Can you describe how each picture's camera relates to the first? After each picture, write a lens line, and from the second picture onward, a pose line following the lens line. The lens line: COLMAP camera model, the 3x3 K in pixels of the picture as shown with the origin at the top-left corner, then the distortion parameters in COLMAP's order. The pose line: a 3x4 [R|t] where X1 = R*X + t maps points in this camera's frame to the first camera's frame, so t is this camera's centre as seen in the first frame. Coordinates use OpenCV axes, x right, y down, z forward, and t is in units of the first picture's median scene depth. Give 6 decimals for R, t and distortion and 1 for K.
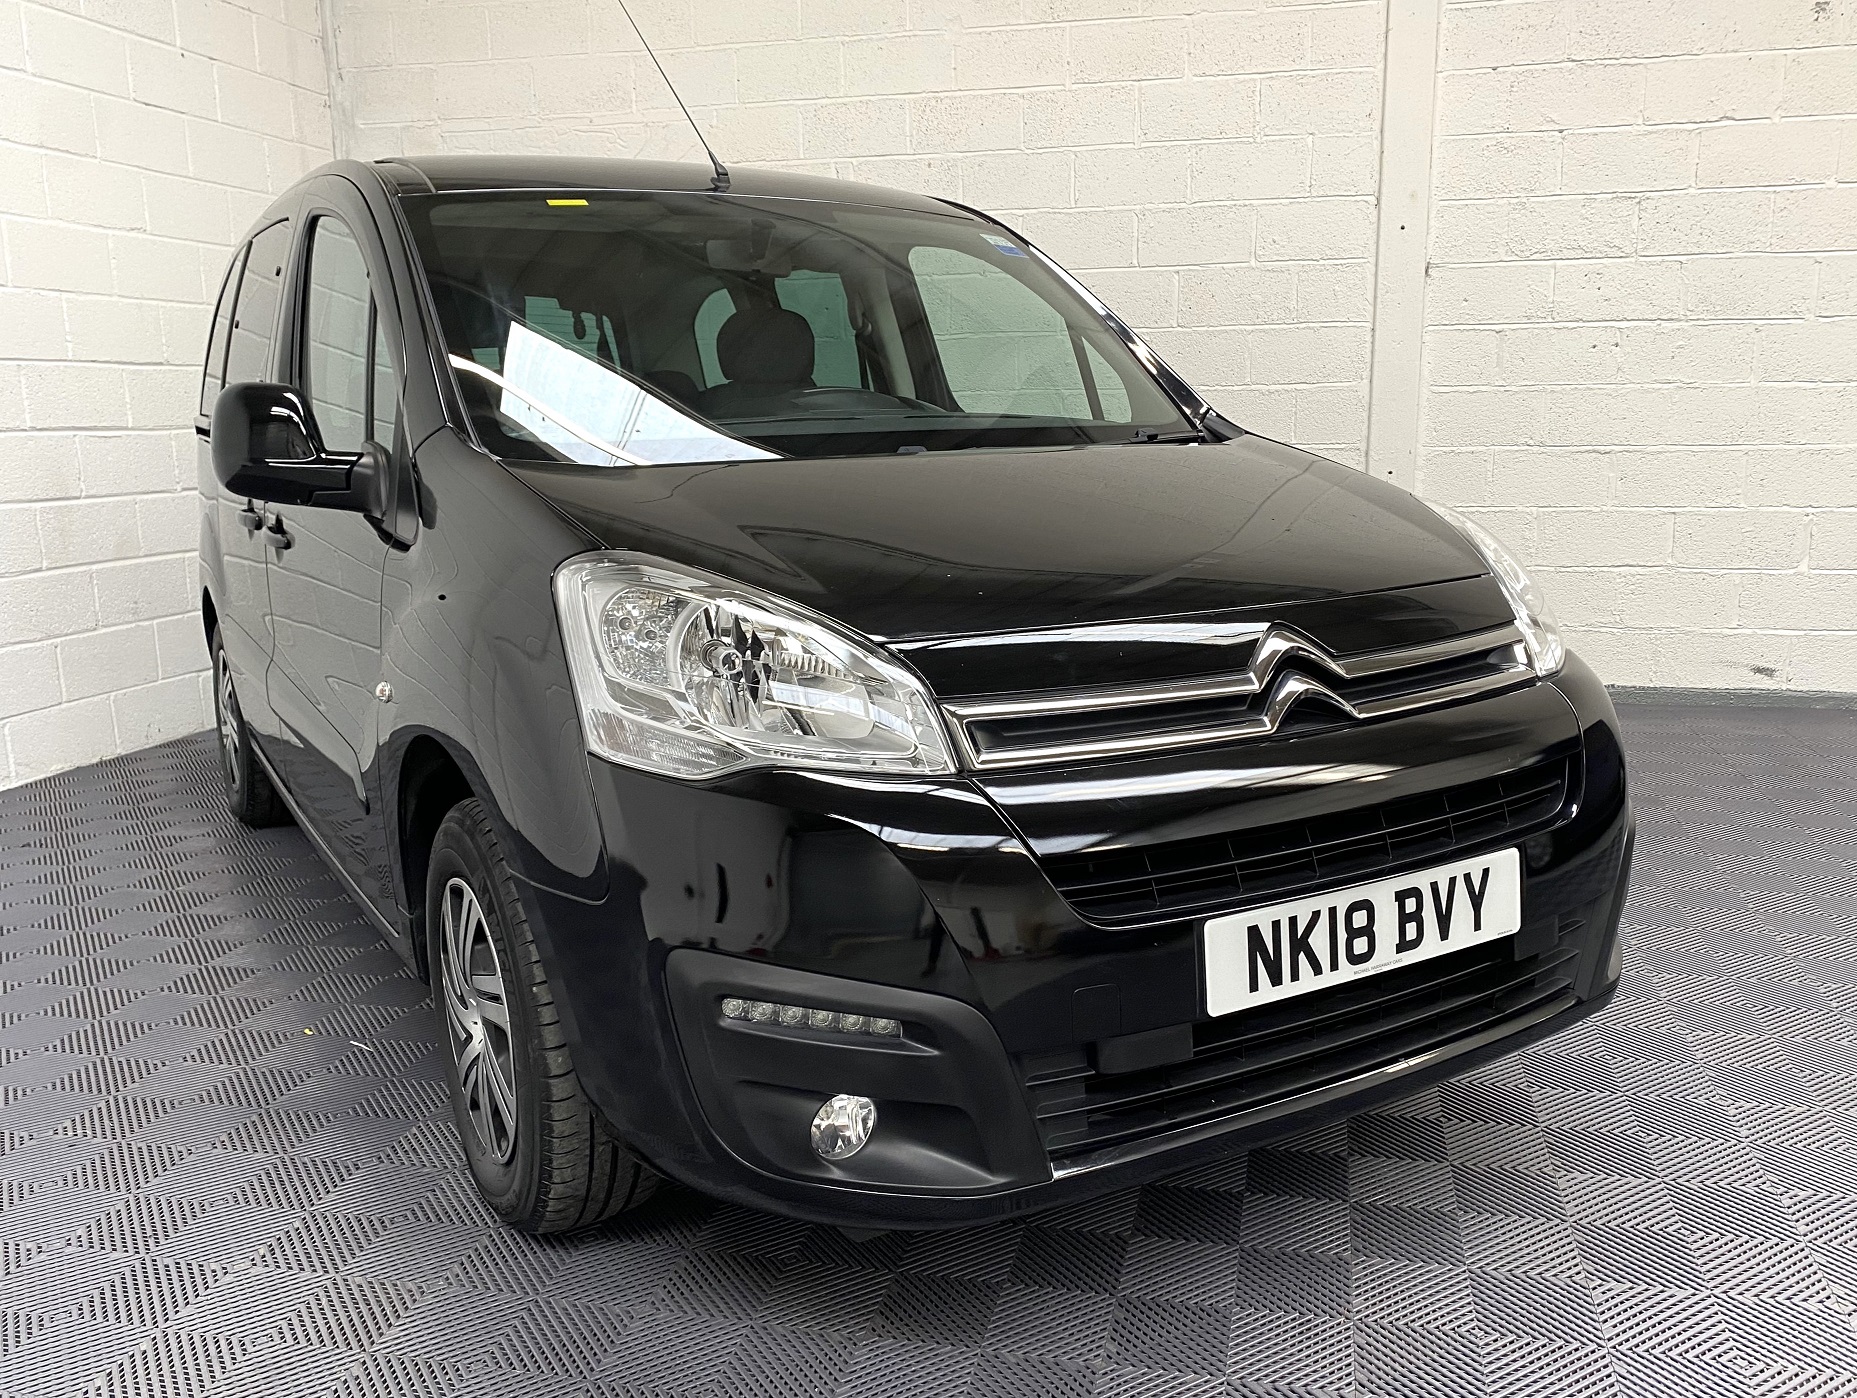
lens RADIAL K [[1548.3, 0, 921.9], [0, 1548.3, 707.7], [0, 0, 1]] dist [0.029378, -0.012056]
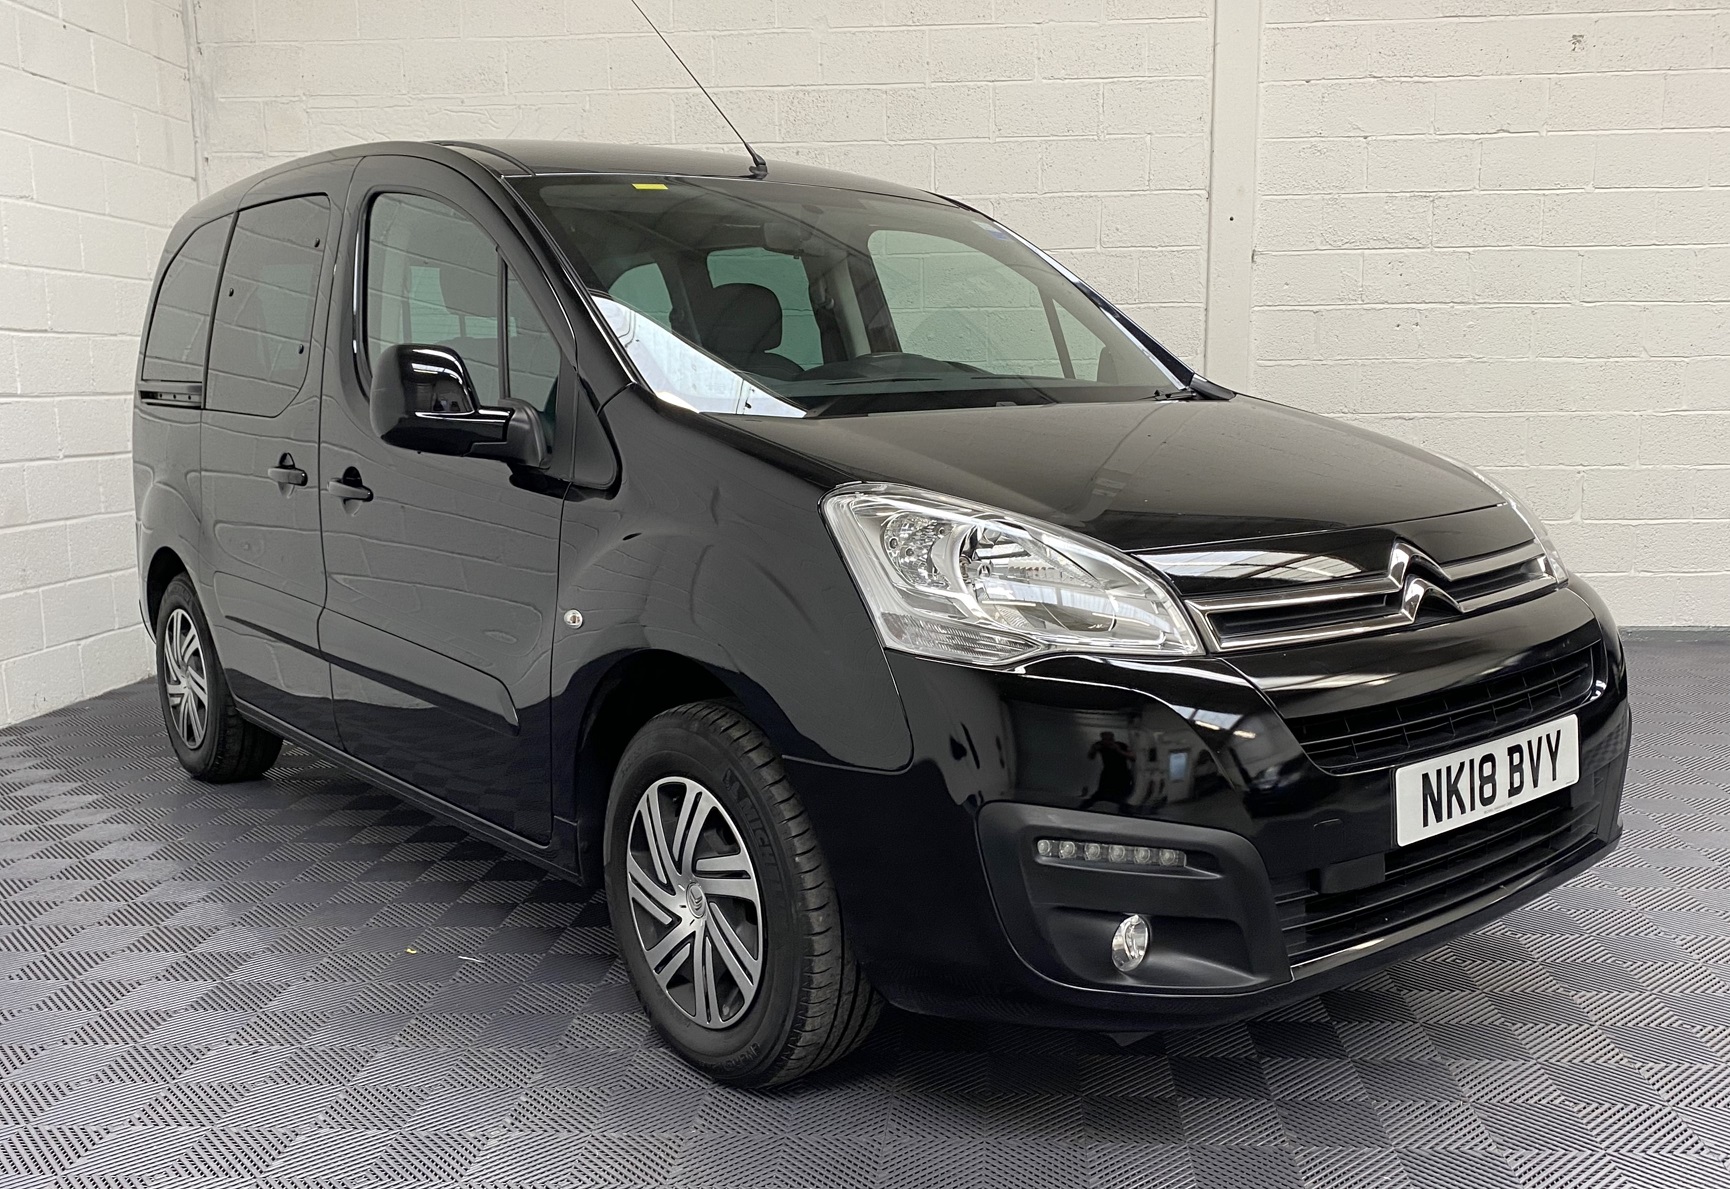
lens RADIAL K [[1566.7, 0, 807.0], [0, 1566.7, 639.8], [0, 0, 1]] dist [0.086877, -0.140079]
pose [[0.988963, -0.020701, 0.146709, -0.410300], [0.025561, 0.999182, -0.031321, 0.053514], [-0.145941, 0.034725, 0.988684, -0.170791]]
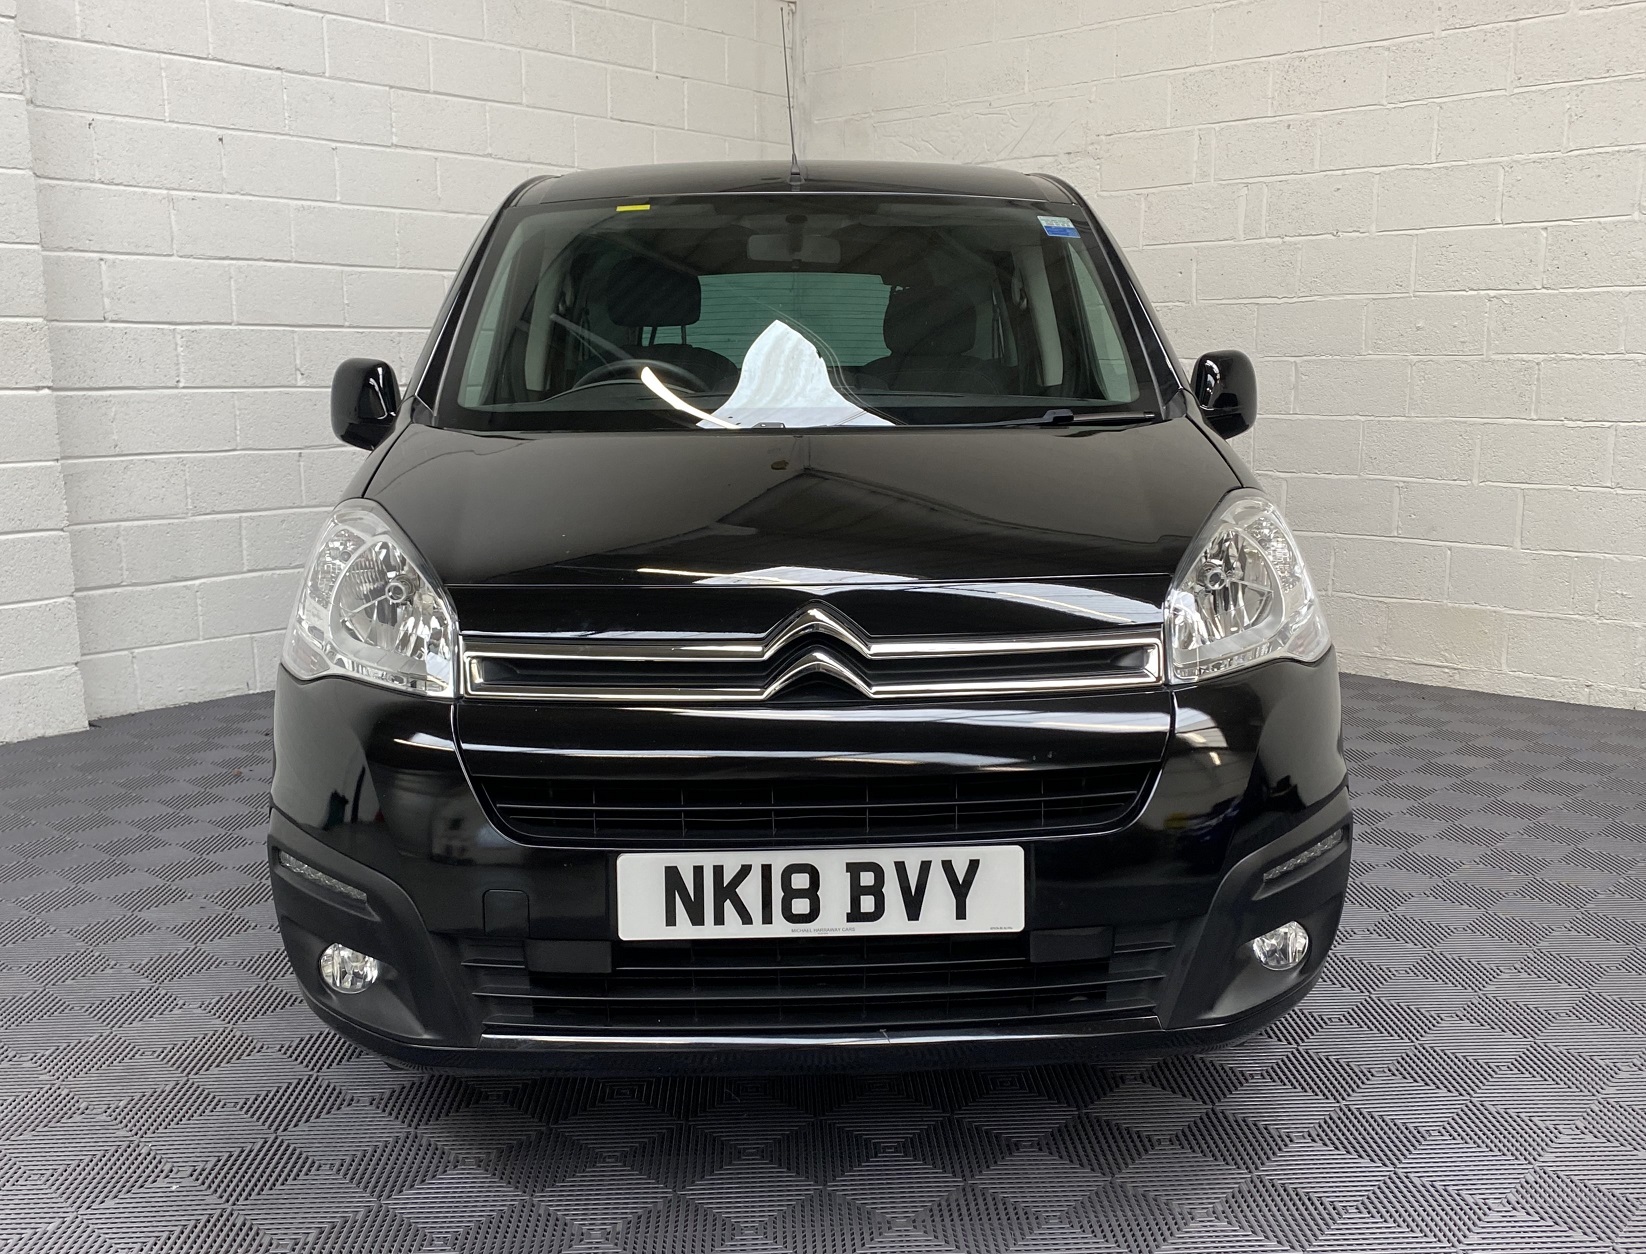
lens RADIAL K [[1536.2, 0, 823.0], [0, 1536.2, 627.0], [0, 0, 1]] dist [0.023311, -0.013283]
pose [[0.876192, 0.093952, -0.472717, 0.719151], [-0.101989, 0.994748, 0.008666, -0.044992], [0.471048, 0.040618, 0.881172, 0.062586]]
